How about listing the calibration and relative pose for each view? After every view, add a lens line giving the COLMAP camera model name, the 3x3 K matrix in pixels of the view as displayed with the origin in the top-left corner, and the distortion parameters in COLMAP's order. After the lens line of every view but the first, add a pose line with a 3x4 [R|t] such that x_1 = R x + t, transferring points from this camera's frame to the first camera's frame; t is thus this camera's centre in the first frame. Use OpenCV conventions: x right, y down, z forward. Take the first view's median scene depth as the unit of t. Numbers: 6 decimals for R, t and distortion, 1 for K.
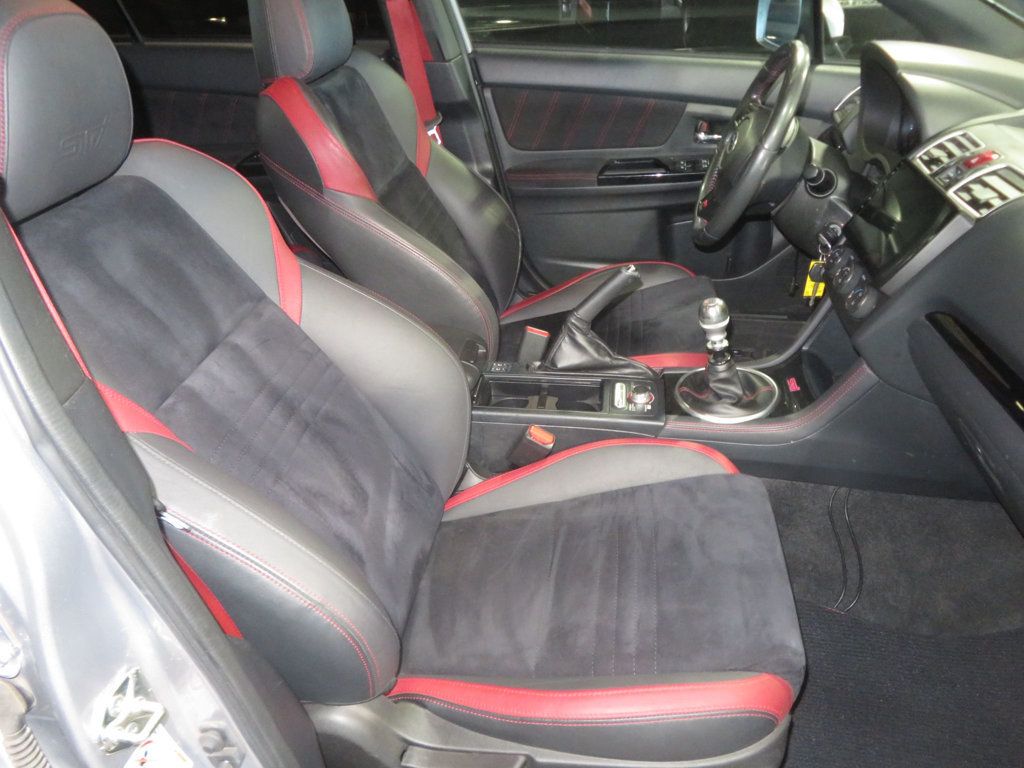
lens RADIAL K [[719.6, 0, 512.7], [0, 719.6, 365.5], [0, 0, 1]] dist [-0.019438, 0.005915]
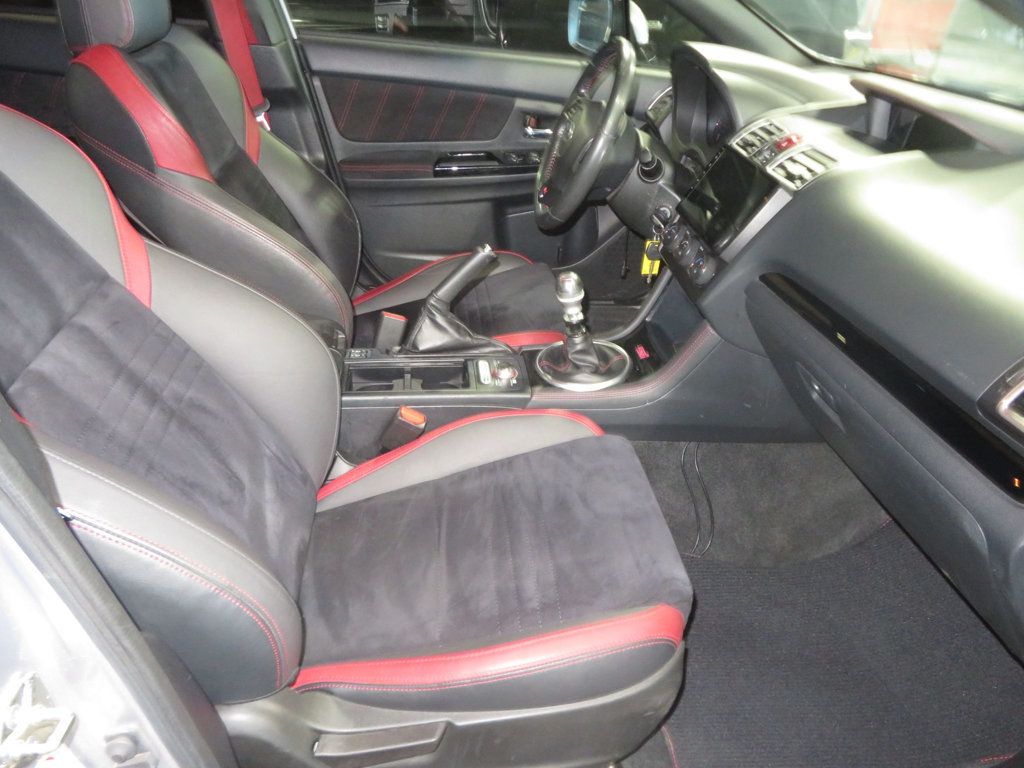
lens RADIAL K [[719.6, 0, 512.7], [0, 719.6, 365.5], [0, 0, 1]] dist [-0.019438, 0.005915]
pose [[0.964882, -0.056260, 0.256589, -0.076585], [0.060306, 0.998149, -0.007920, 0.043815], [-0.255668, 0.023115, 0.966488, 0.005834]]
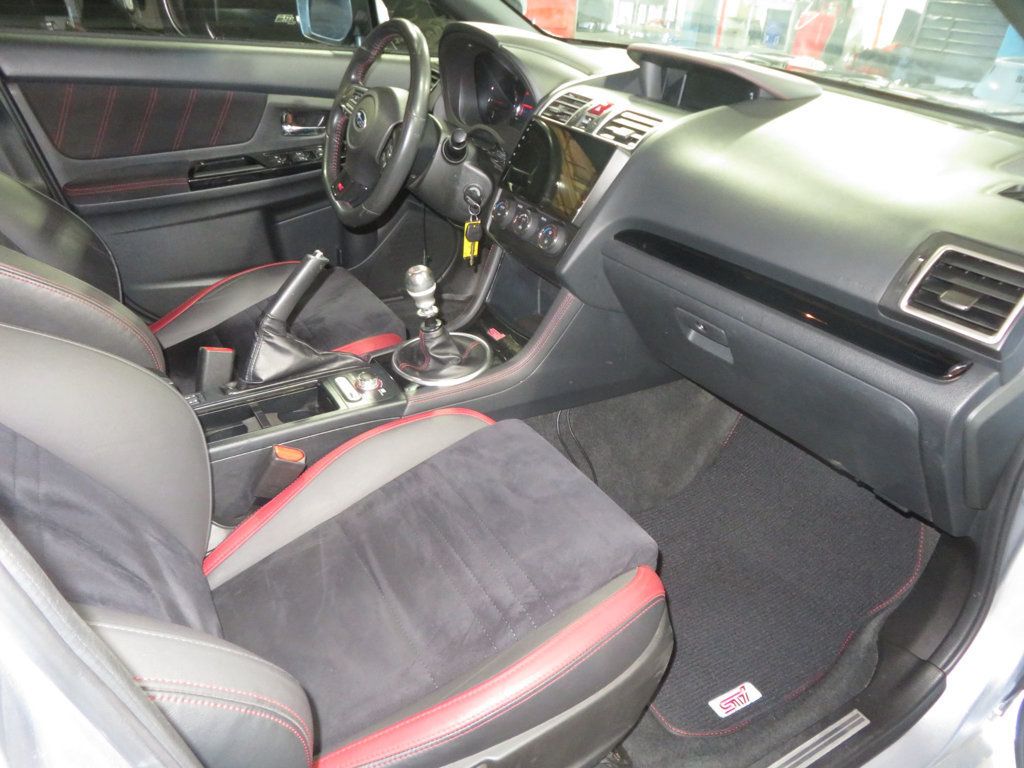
lens RADIAL K [[719.6, 0, 512.7], [0, 719.6, 365.5], [0, 0, 1]] dist [-0.019438, 0.005915]
pose [[0.769951, -0.248230, 0.587841, -0.232669], [0.265579, 0.962312, 0.058506, 0.016061], [-0.580210, 0.111072, 0.806858, 0.132683]]
